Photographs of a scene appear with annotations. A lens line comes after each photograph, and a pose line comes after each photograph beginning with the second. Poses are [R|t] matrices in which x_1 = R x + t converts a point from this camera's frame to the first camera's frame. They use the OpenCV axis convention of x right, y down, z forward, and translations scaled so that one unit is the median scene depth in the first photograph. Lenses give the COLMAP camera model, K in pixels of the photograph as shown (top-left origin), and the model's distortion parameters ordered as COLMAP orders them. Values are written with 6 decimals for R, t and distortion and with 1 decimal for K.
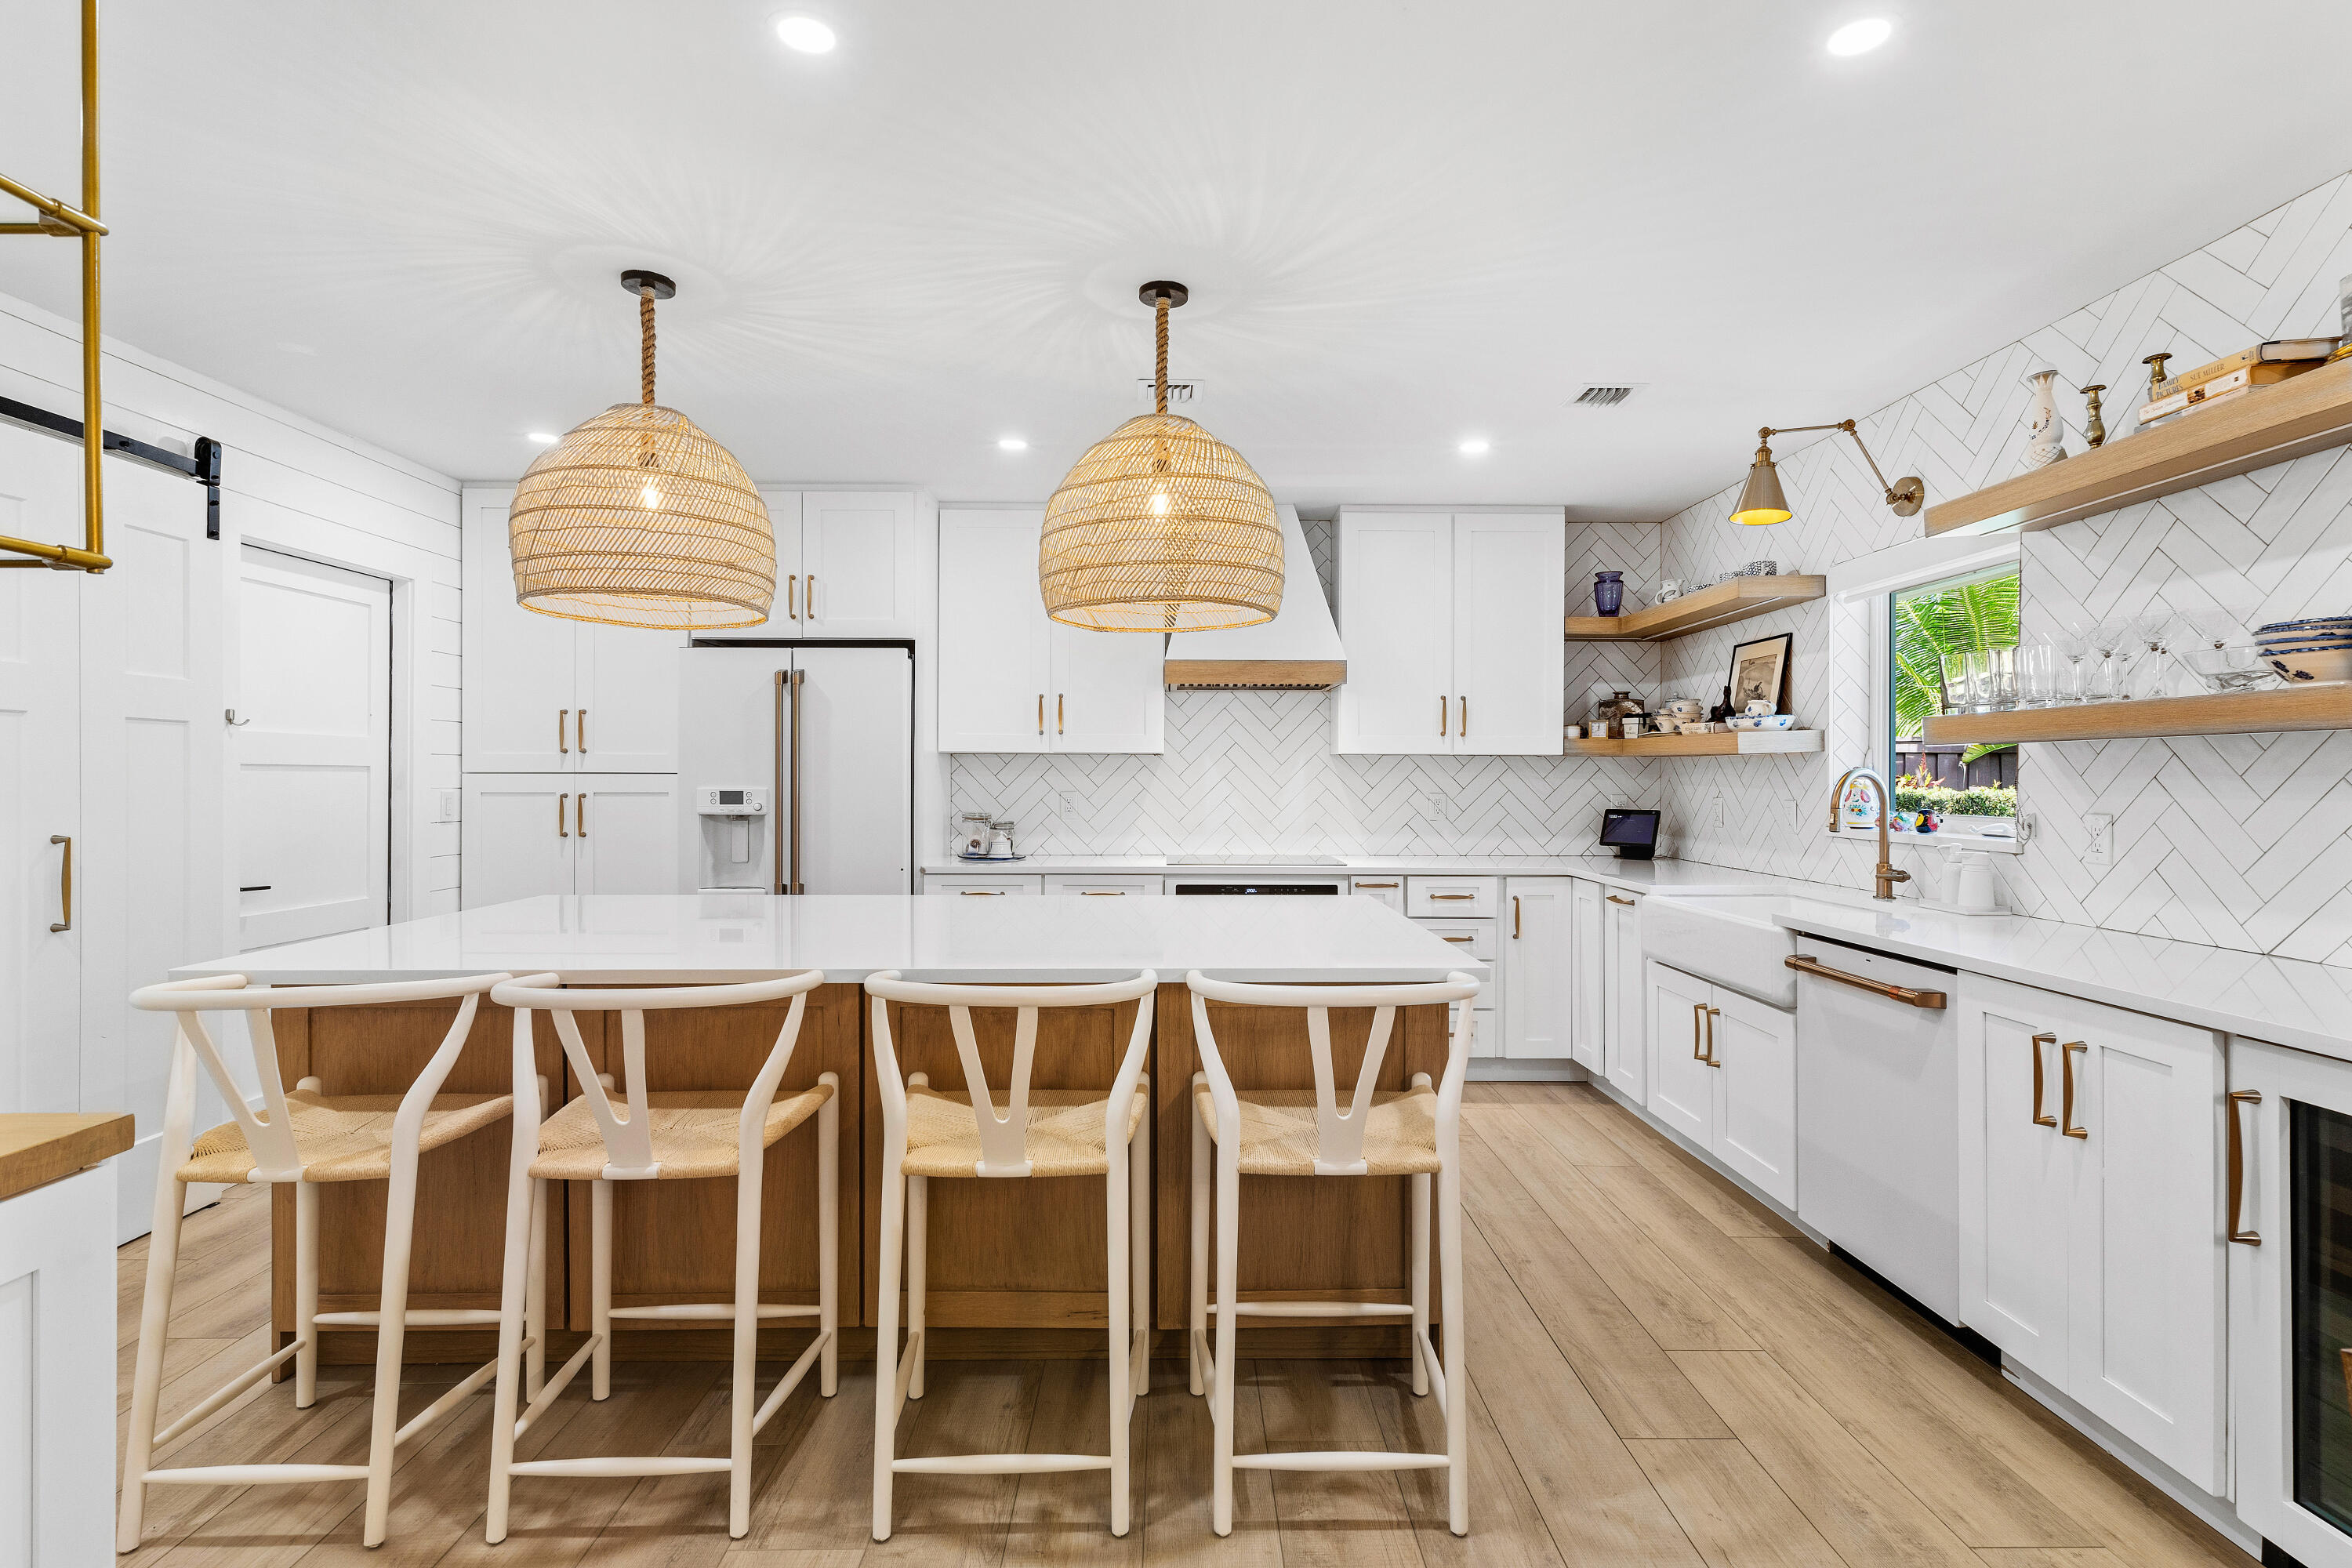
lens RADIAL K [[1129.2, 0, 1184.0], [0, 1129.2, 779.0], [0, 0, 1]] dist [0.001976, -0.000140]
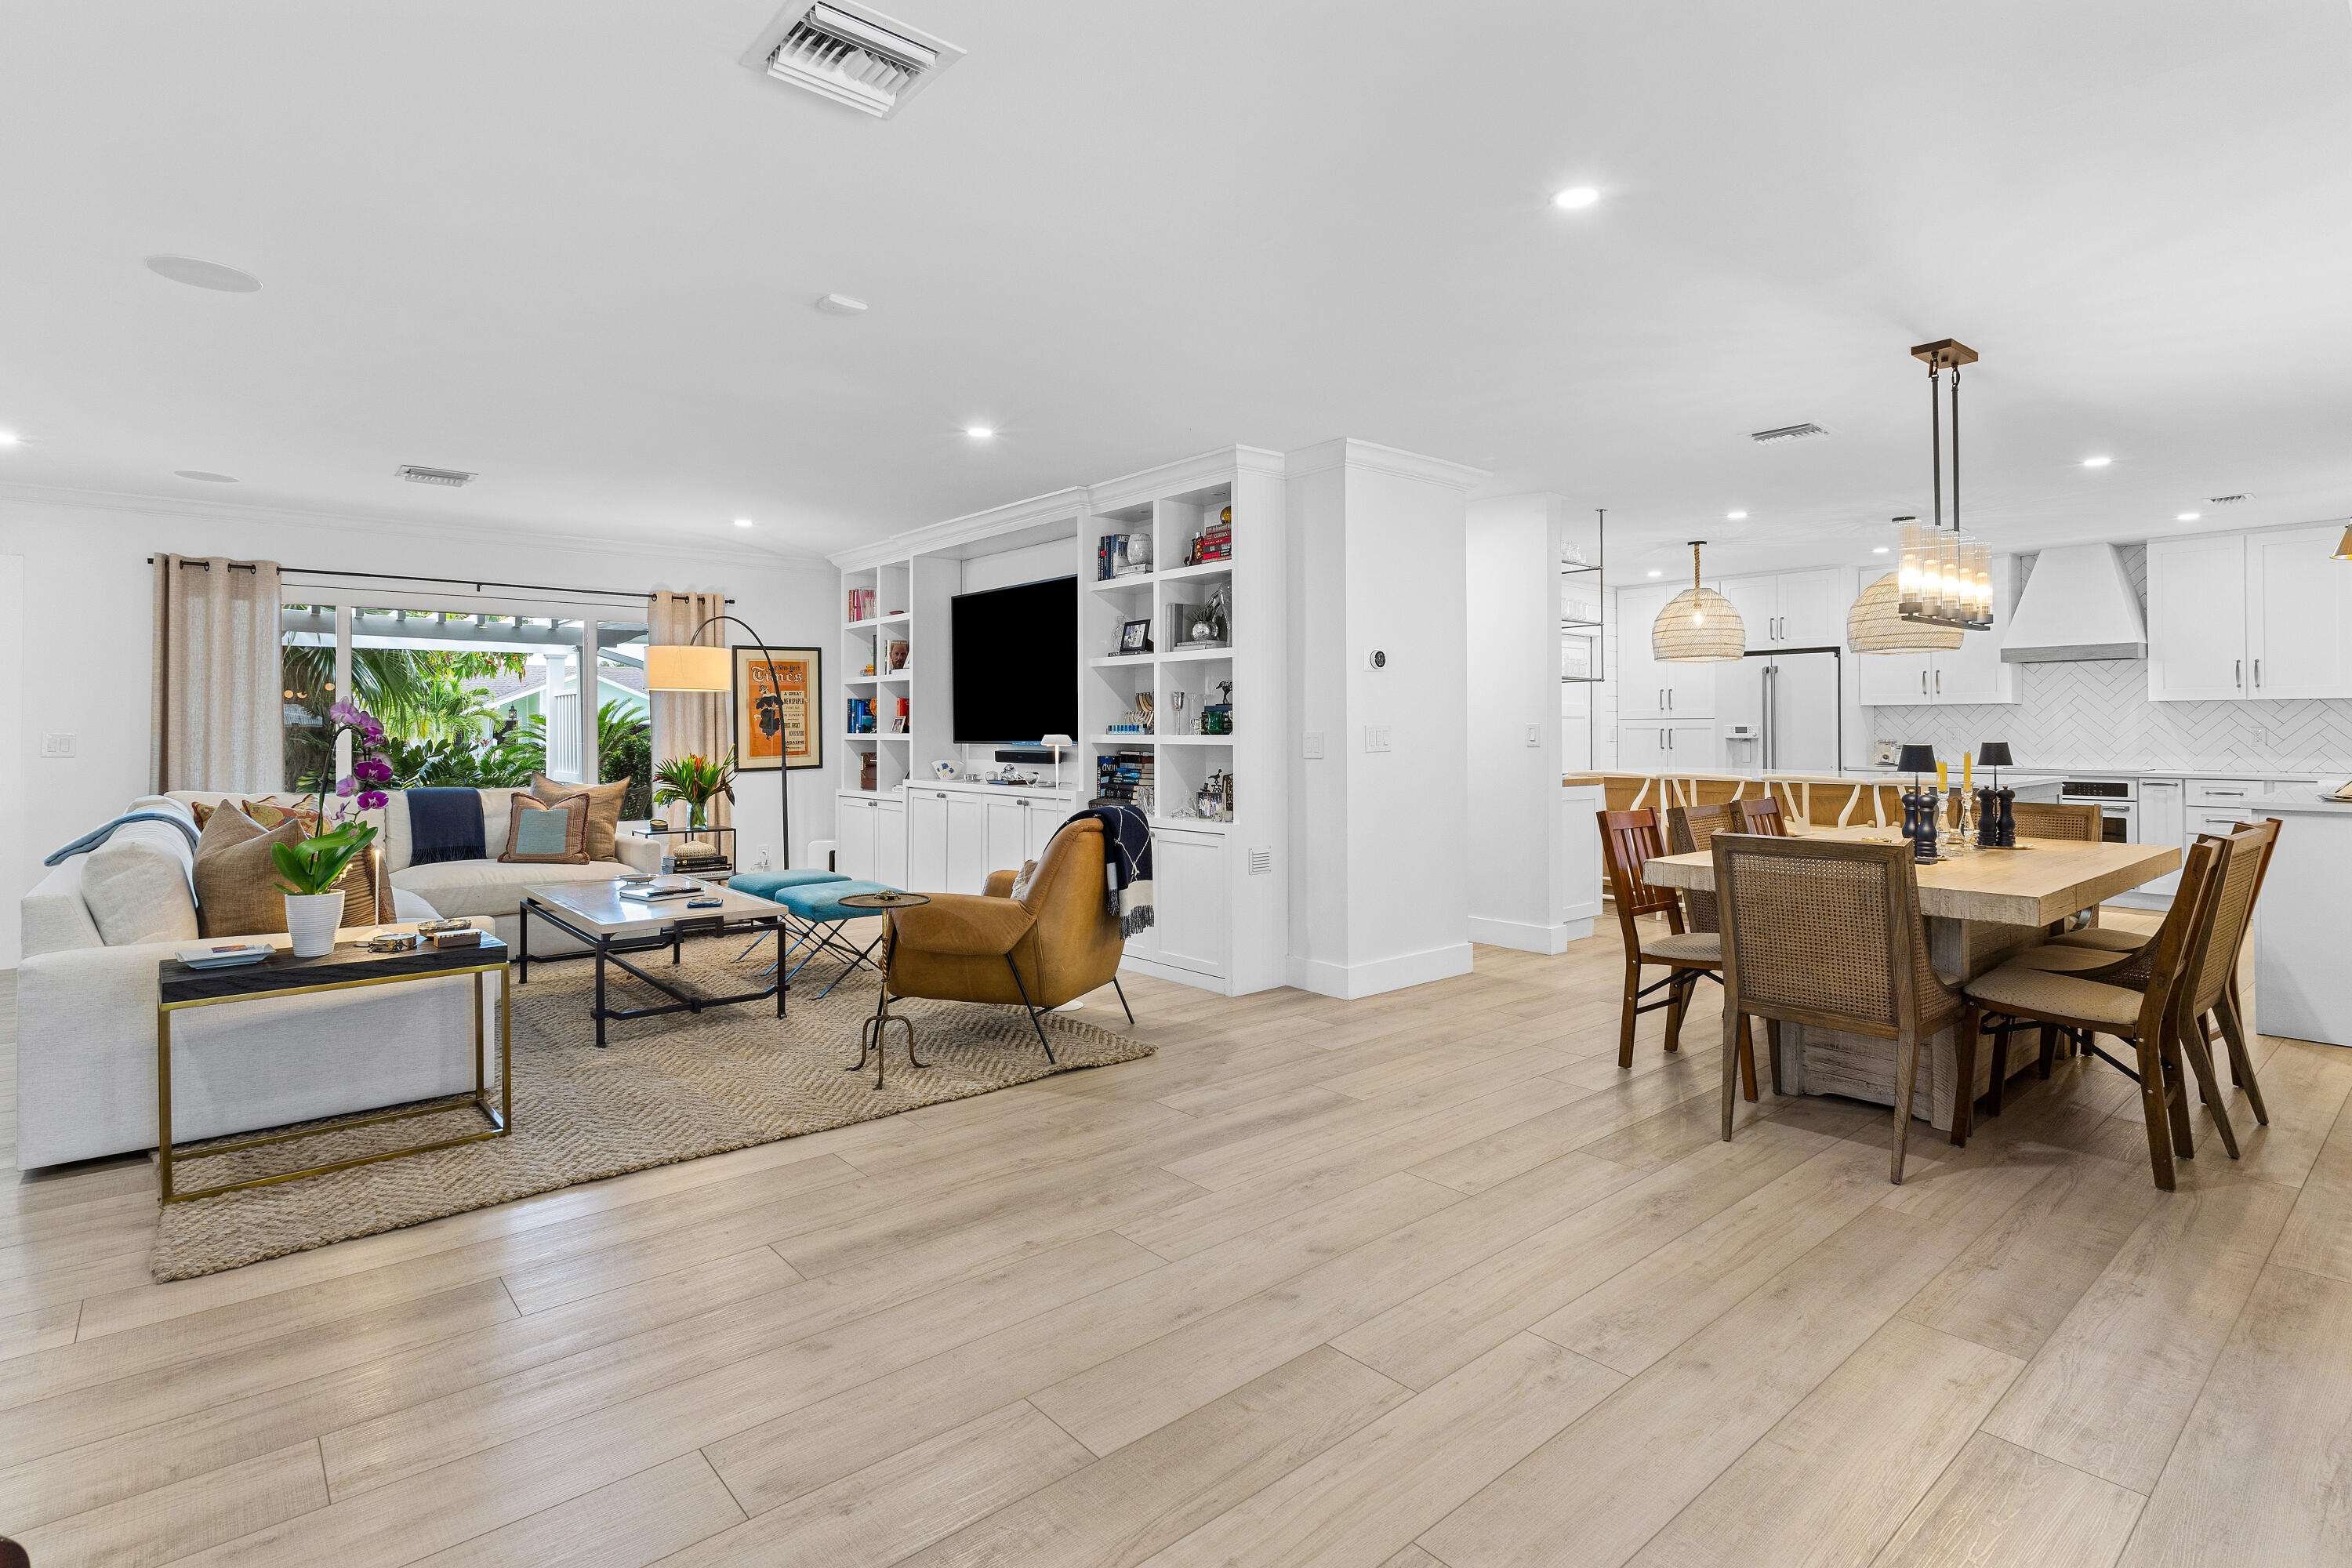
lens RADIAL K [[1151.9, 0, 1190.9], [0, 1151.9, 719.9], [0, 0, 1]] dist [0.002617, 0.000068]
pose [[0.646062, -0.010614, -0.763211, 0.525977], [0.001803, 0.999922, -0.012379, 0.021625], [0.763283, 0.006621, 0.646031, -1.063270]]
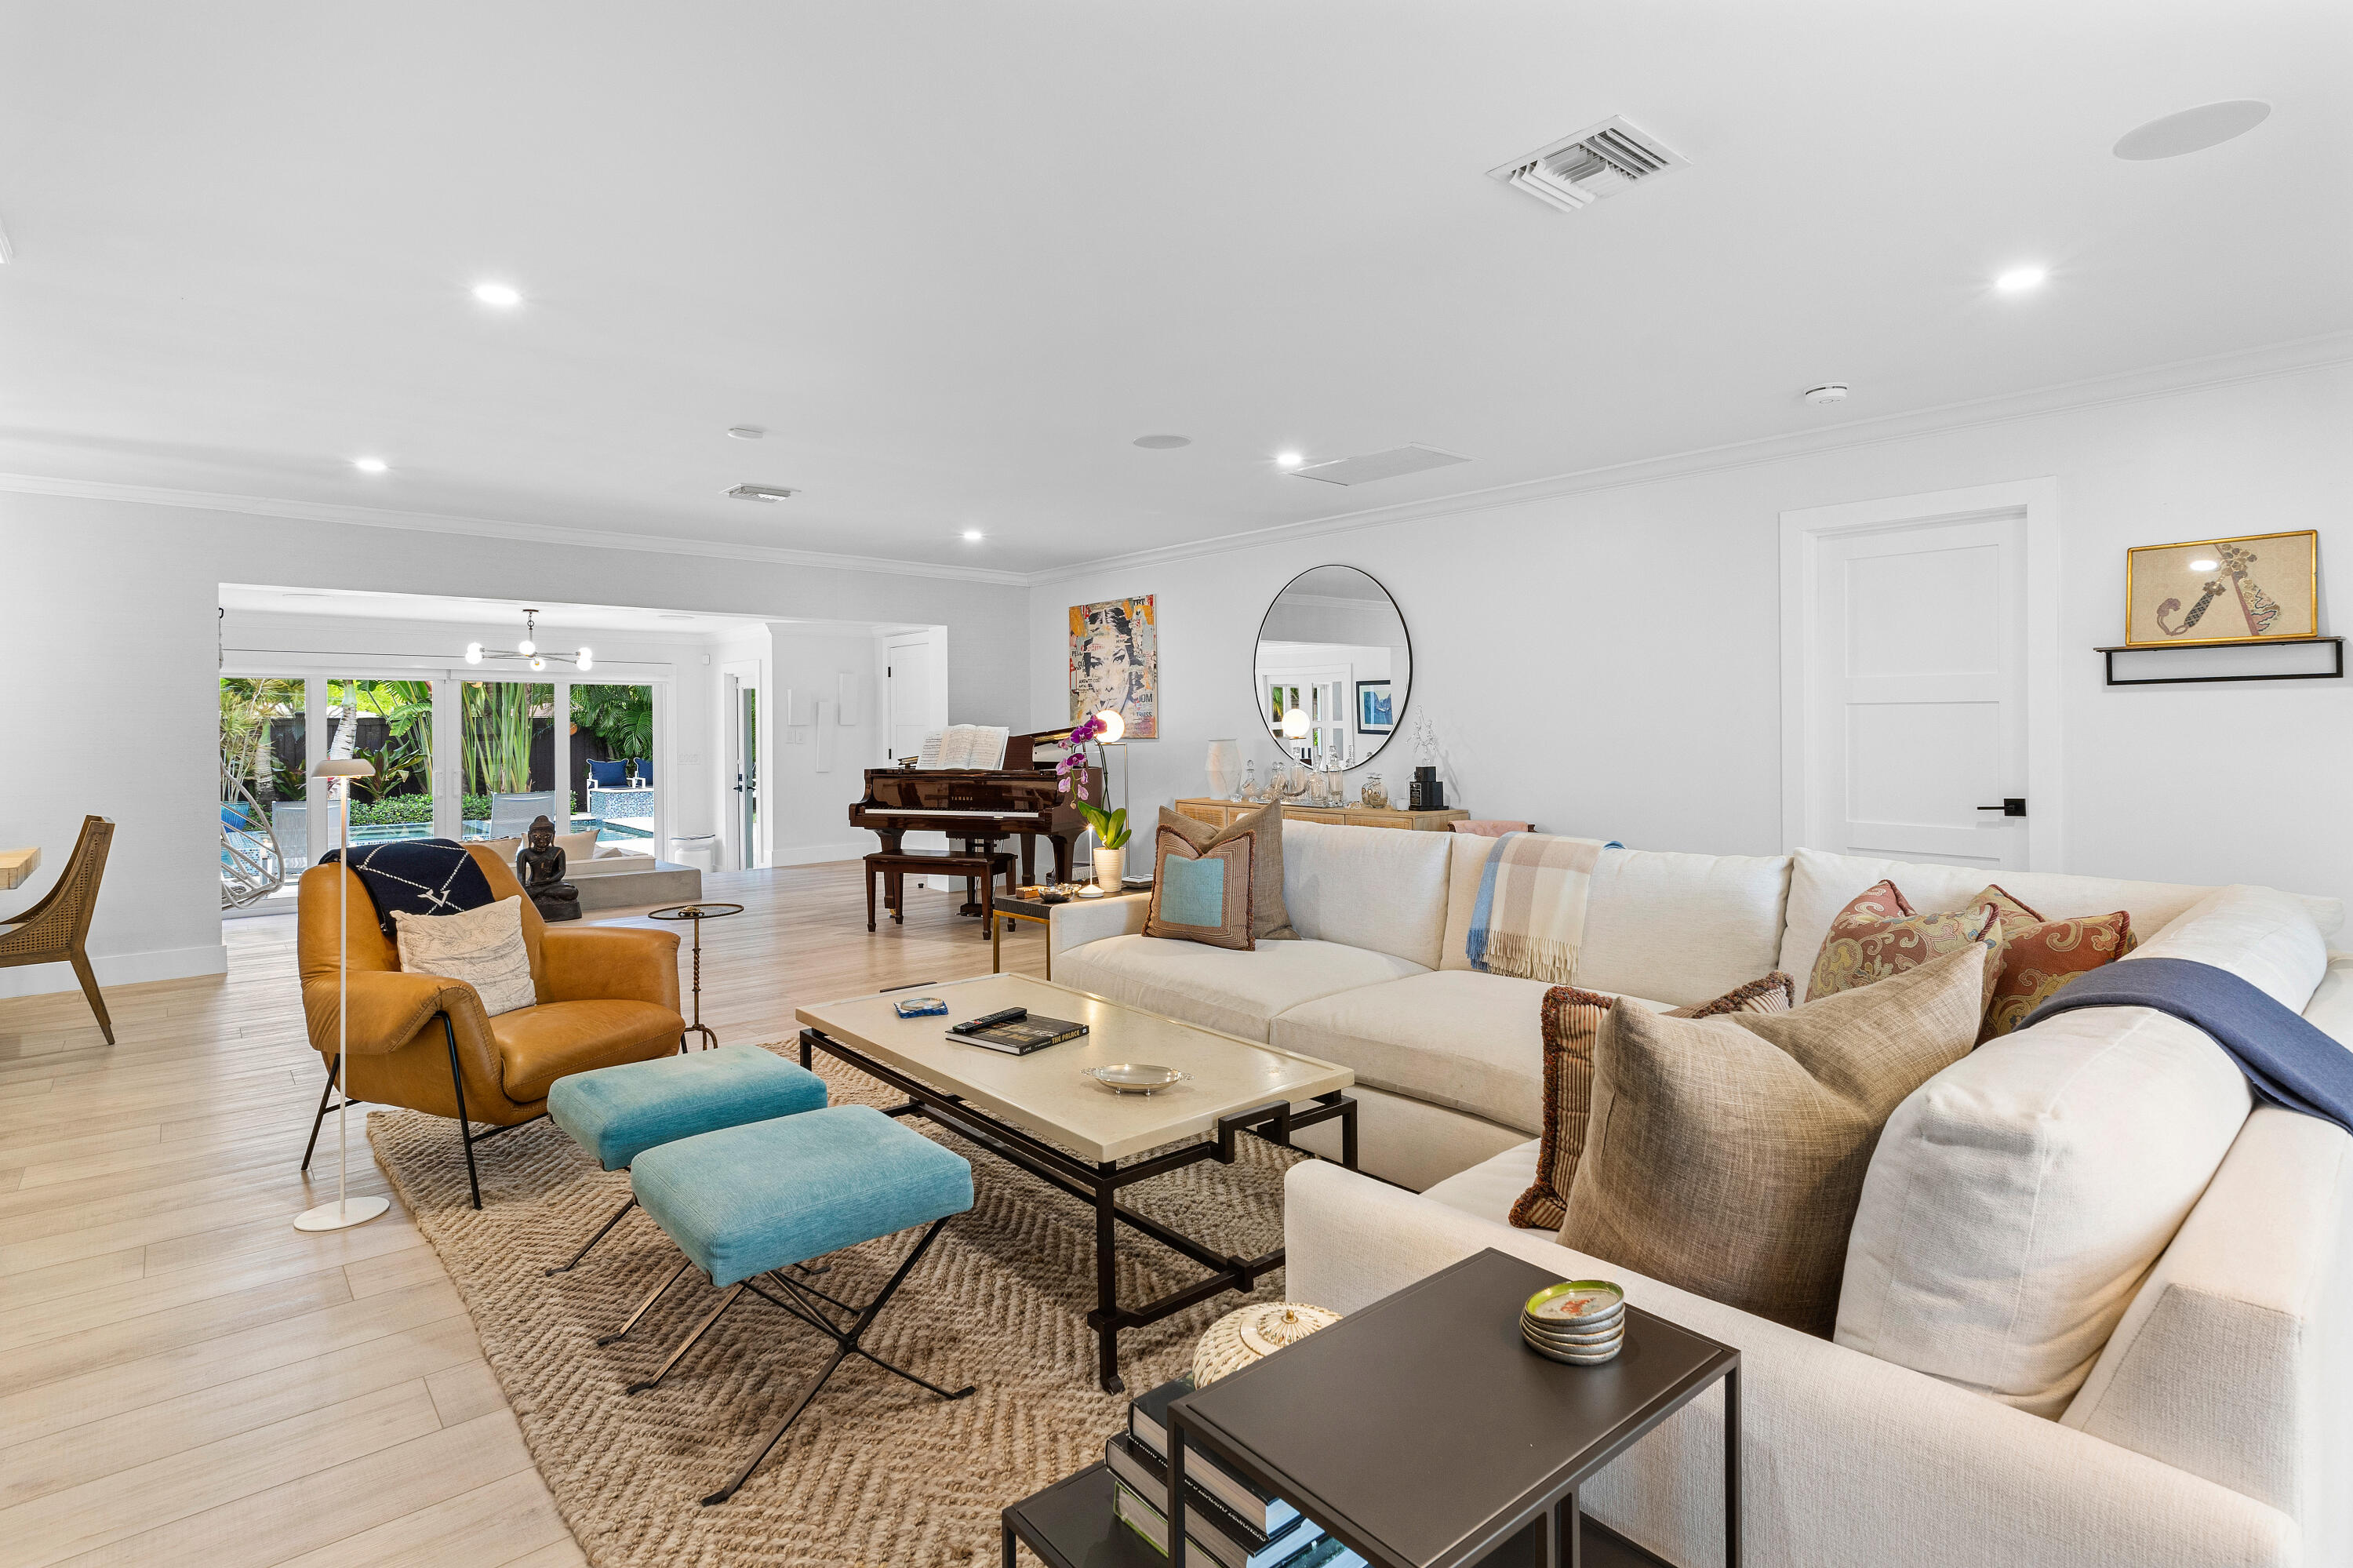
lens RADIAL K [[1173.7, 0, 1186.0], [0, 1173.7, 722.8], [0, 0, 1]] dist [0.002435, 0.000256]
pose [[-0.644208, 0.003683, 0.764842, -1.165984], [0.006894, 0.999976, 0.000992, 0.004364], [-0.764820, 0.005912, -0.644217, -0.405407]]
